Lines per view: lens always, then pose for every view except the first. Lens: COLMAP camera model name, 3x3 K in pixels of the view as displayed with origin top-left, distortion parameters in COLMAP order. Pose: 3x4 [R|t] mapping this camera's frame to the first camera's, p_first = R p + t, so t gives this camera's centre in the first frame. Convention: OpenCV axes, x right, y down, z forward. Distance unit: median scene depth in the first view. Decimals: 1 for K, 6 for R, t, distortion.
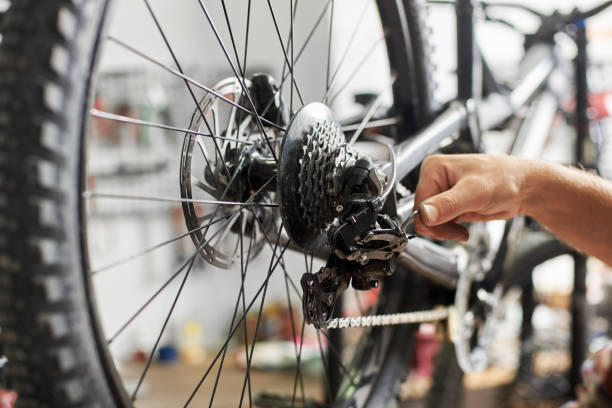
lens RADIAL K [[973.4, 0, 306.0], [0, 973.4, 204.0], [0, 0, 1]] dist [-0.141946, 0.092454]
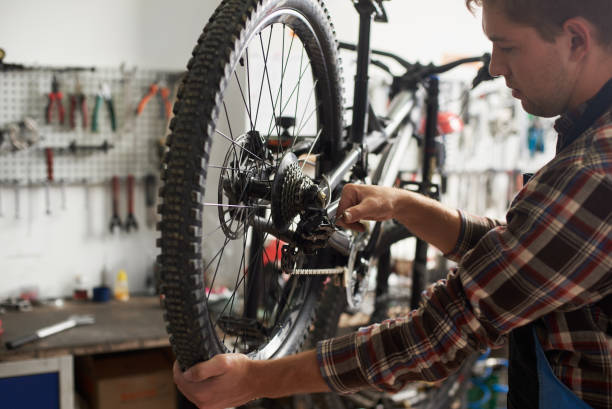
lens RADIAL K [[973.4, 0, 306.0], [0, 973.4, 204.5], [0, 0, 1]] dist [-0.141946, 0.092454]
pose [[0.985879, 0.057931, 0.157119, -0.187886], [-0.064282, 0.997295, 0.035646, -0.056602], [-0.154629, -0.045243, 0.986936, -0.644055]]
